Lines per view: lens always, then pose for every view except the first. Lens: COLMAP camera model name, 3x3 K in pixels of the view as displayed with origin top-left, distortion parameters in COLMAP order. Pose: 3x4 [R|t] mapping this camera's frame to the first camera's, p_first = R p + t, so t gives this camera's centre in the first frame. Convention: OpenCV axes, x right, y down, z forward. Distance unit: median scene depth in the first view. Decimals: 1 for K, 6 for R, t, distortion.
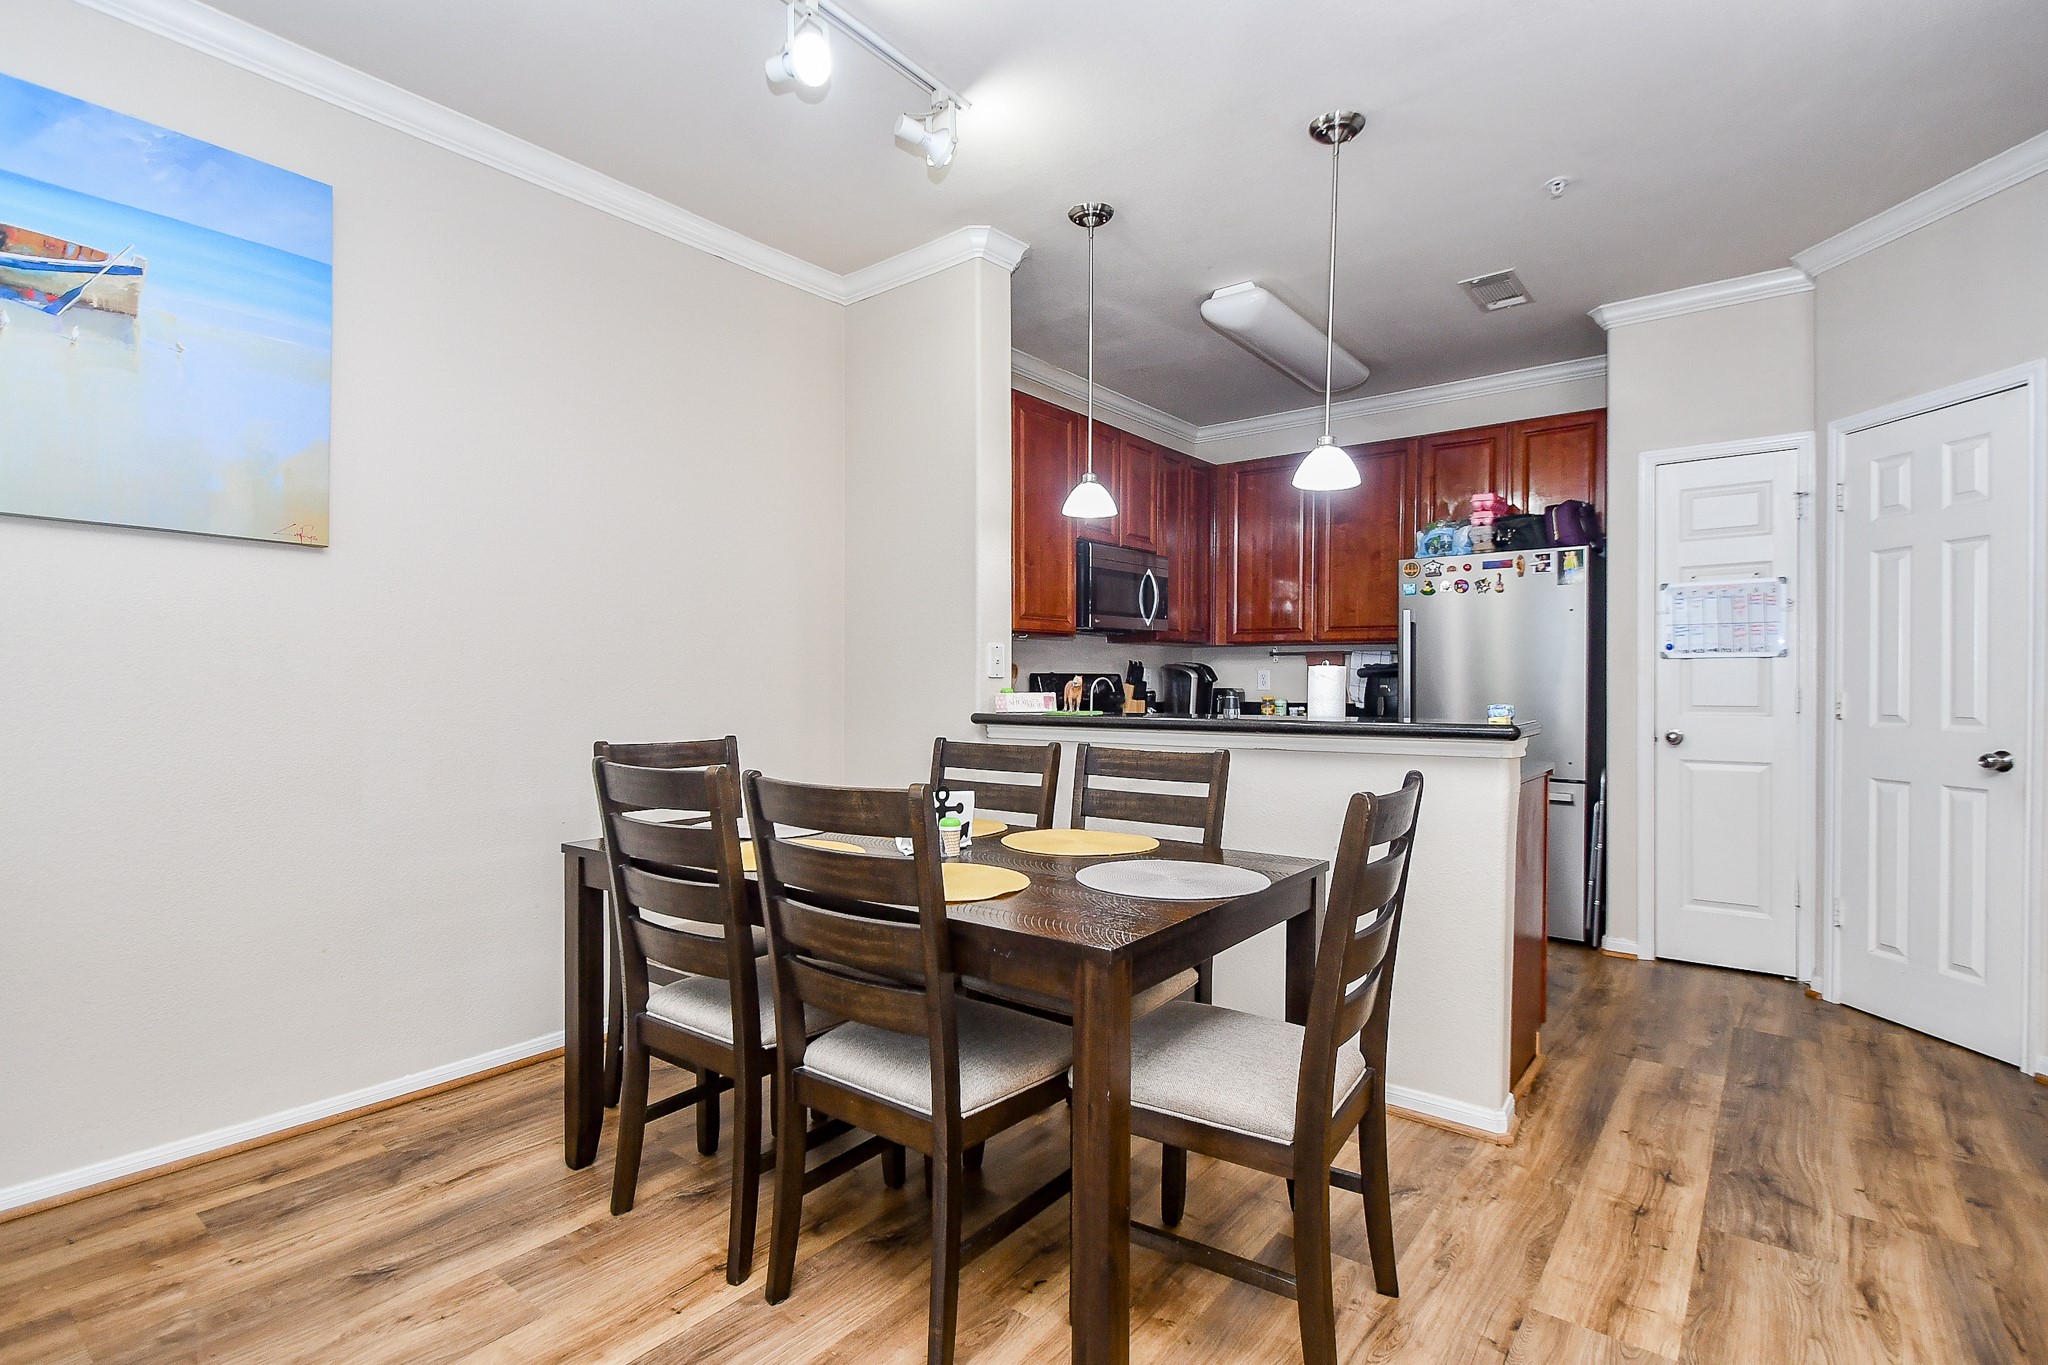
lens RADIAL K [[964.2, 0, 1024.0], [0, 964.2, 682.5], [0, 0, 1]] dist [0.028268, -0.018302]
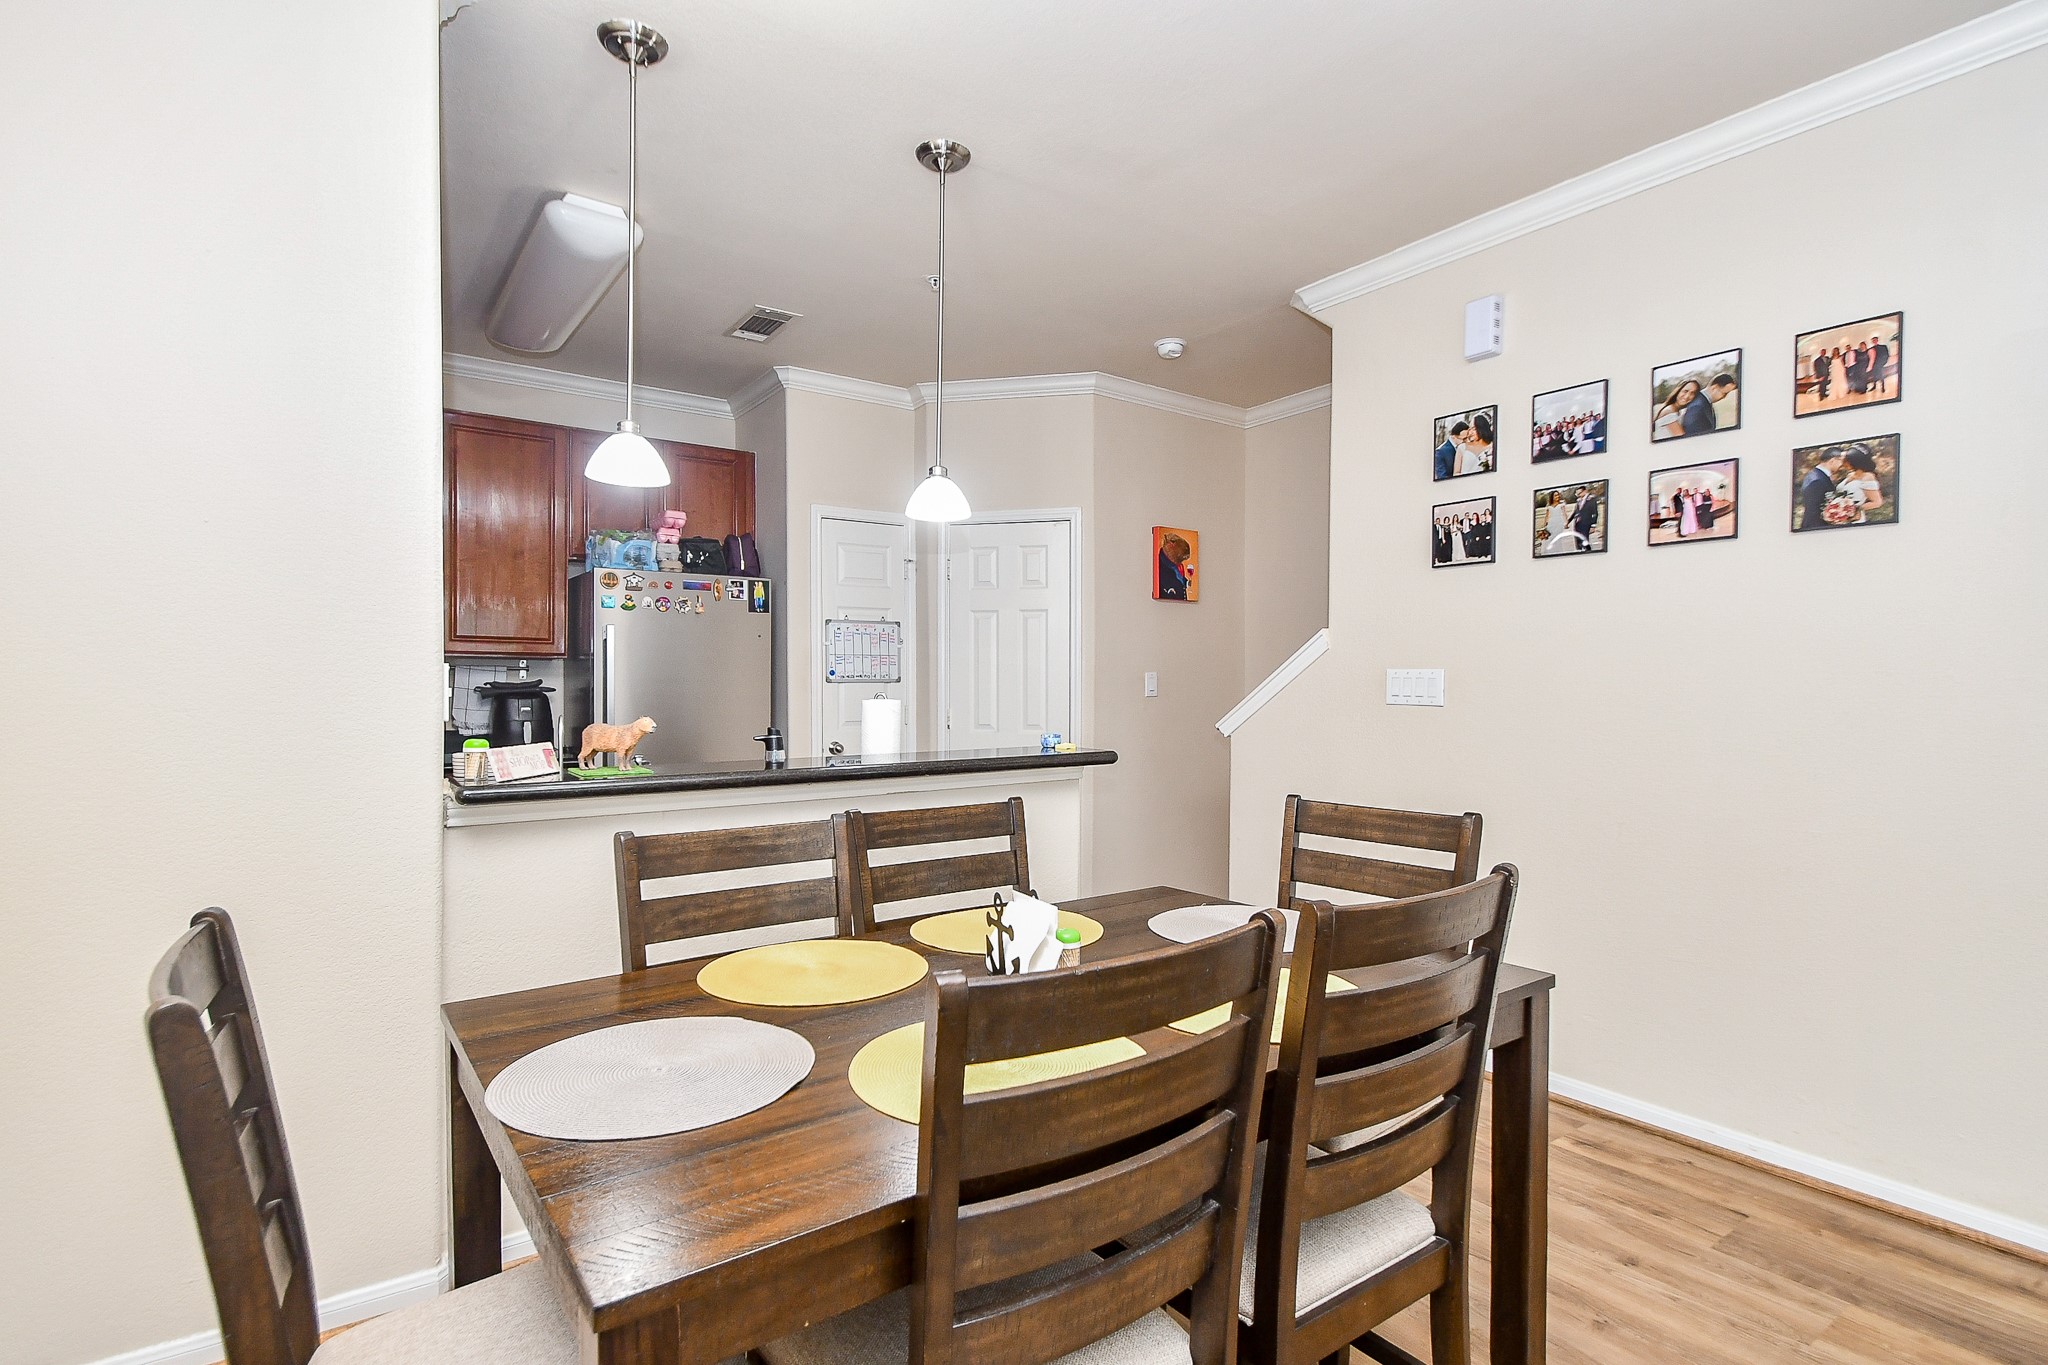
lens RADIAL K [[988.9, 0, 991.6], [0, 988.9, 687.8], [0, 0, 1]] dist [0.036657, -0.022932]
pose [[0.311449, -0.007564, 0.950233, -0.432873], [0.001265, 0.999971, 0.007546, -0.026726], [-0.950262, -0.001148, 0.311449, 0.435209]]
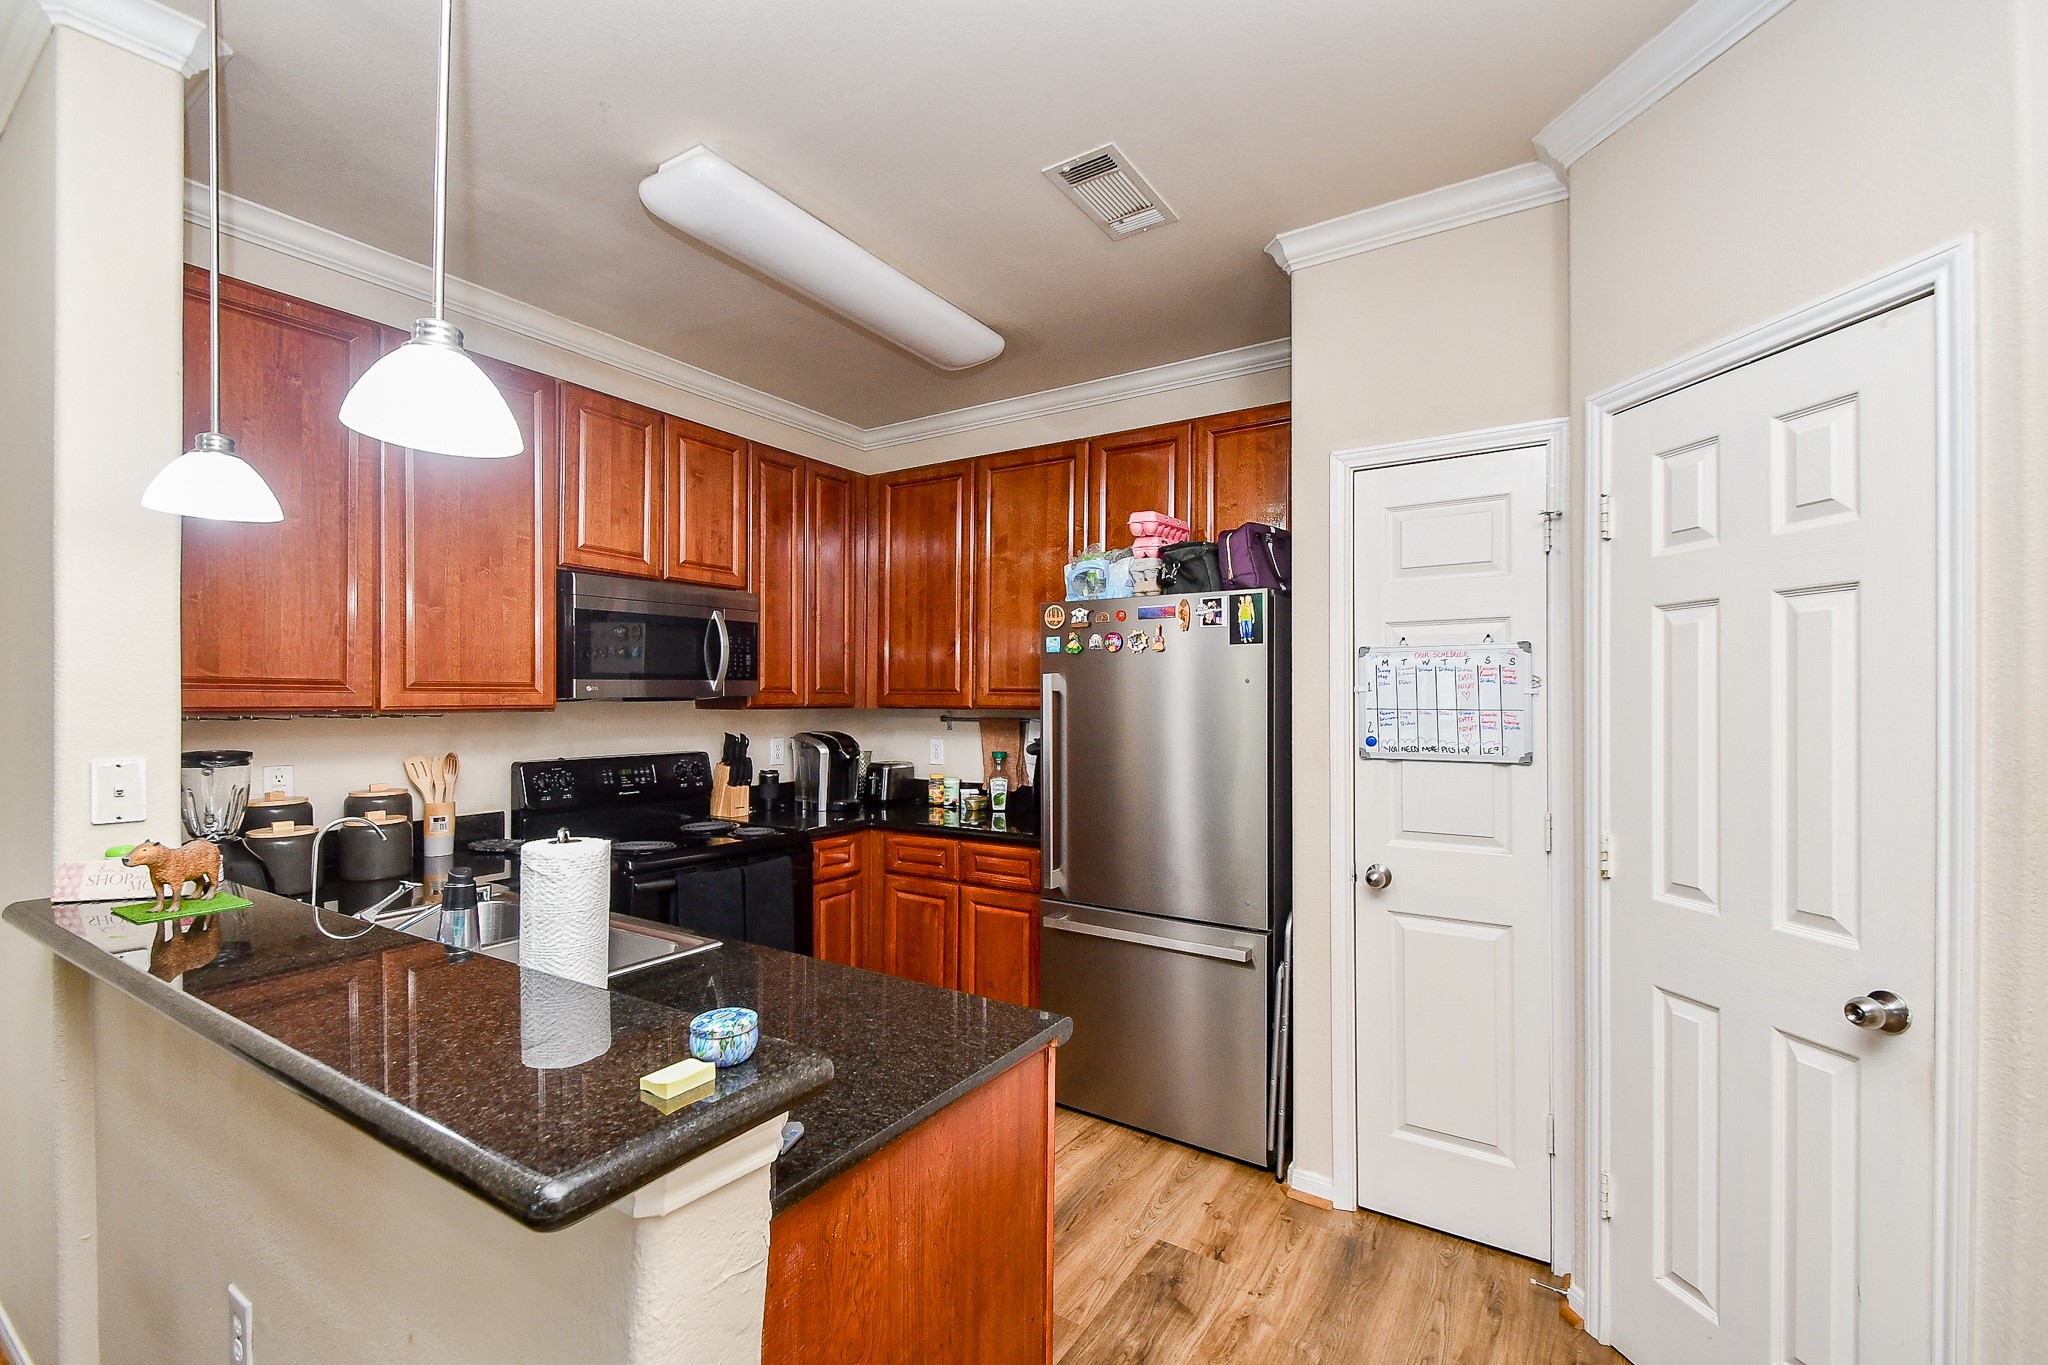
lens RADIAL K [[870.7, 0, 1020.2], [0, 870.7, 688.9], [0, 0, 1]] dist [0.020418, -0.012222]
pose [[0.995997, 0.002024, 0.089364, 0.369795], [-0.000882, 0.999917, -0.012822, -0.064822], [-0.089382, 0.012692, 0.995917, 0.423871]]
